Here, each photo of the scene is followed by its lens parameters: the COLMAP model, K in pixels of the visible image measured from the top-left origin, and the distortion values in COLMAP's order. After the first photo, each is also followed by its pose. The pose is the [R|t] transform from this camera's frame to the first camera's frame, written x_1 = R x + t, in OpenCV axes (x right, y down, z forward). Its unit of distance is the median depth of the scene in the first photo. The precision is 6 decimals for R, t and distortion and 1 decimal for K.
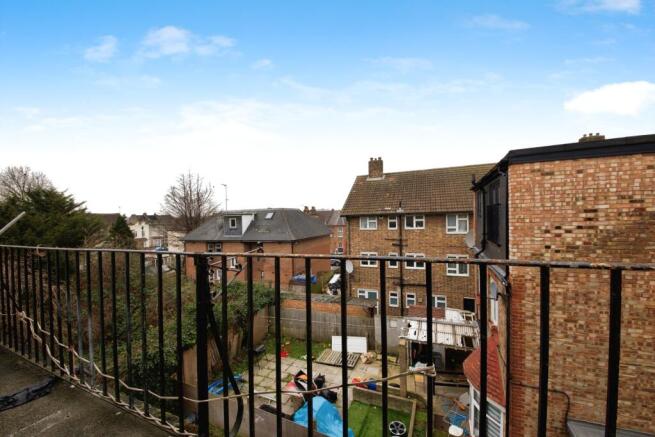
lens RADIAL K [[257.7, 0, 329.1], [0, 257.7, 216.9], [0, 0, 1]] dist [0.017043, -0.014410]
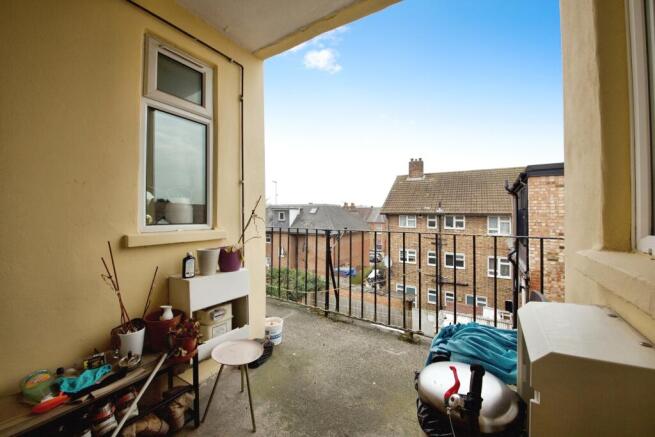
lens RADIAL K [[260.6, 0, 319.0], [0, 260.6, 190.9], [0, 0, 1]] dist [0.000584, 0.000015]
pose [[0.982759, 0.021802, -0.183601, -0.011486], [-0.036925, 0.996162, -0.079357, -0.001884], [0.181166, 0.084768, 0.979792, -0.124417]]
